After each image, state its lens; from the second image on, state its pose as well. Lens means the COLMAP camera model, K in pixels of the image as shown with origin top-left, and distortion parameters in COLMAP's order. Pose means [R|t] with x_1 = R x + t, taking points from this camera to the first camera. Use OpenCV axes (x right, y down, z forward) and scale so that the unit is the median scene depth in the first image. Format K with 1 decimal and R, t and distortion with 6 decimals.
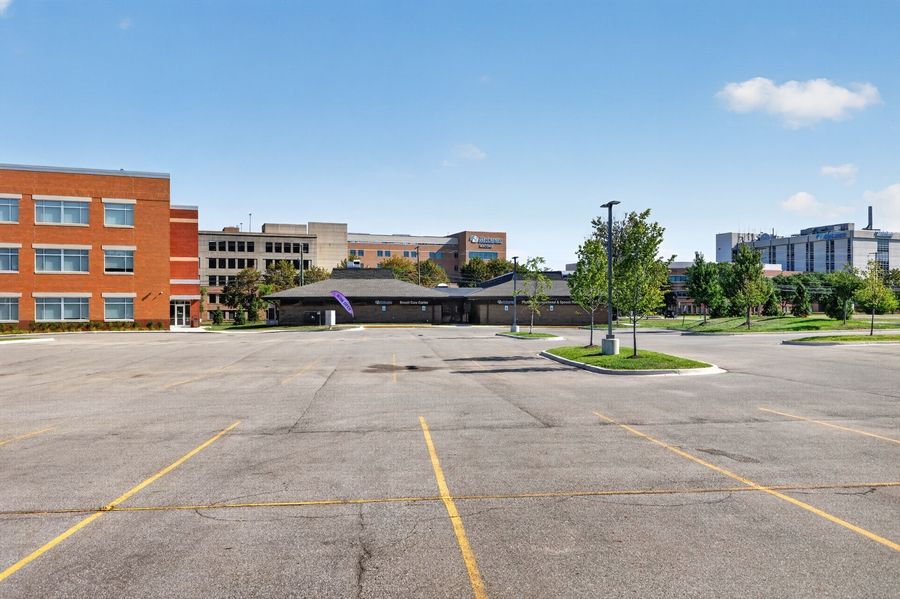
lens RADIAL K [[728.9, 0, 453.8], [0, 728.9, 319.1], [0, 0, 1]] dist [-0.009084, -0.004440]
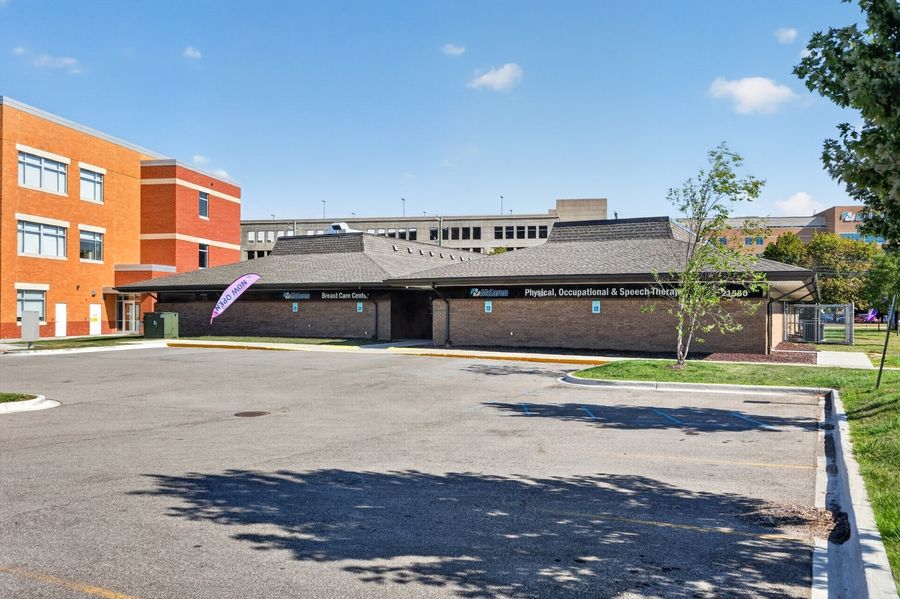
lens RADIAL K [[728.9, 0, 453.8], [0, 728.9, 319.1], [0, 0, 1]] dist [-0.009084, -0.004440]
pose [[0.854532, 0.010745, -0.519288, 0.271356], [-0.011765, 0.999930, 0.001331, -0.008589], [0.519266, 0.004971, 0.854598, 0.634947]]
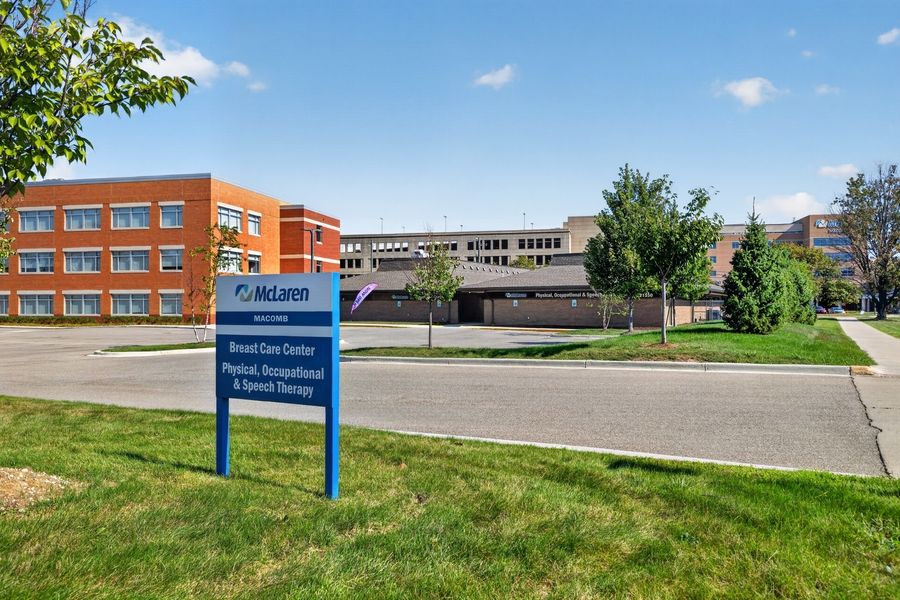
lens RADIAL K [[657.4, 0, 450.0], [0, 657.4, 300.0], [0, 0, 1]] dist [0.010249, 0.002962]
pose [[0.828138, -0.003748, -0.560511, 0.394949], [-0.007905, 0.999800, -0.018366, -0.005570], [0.560468, 0.019641, 0.827943, 0.403850]]
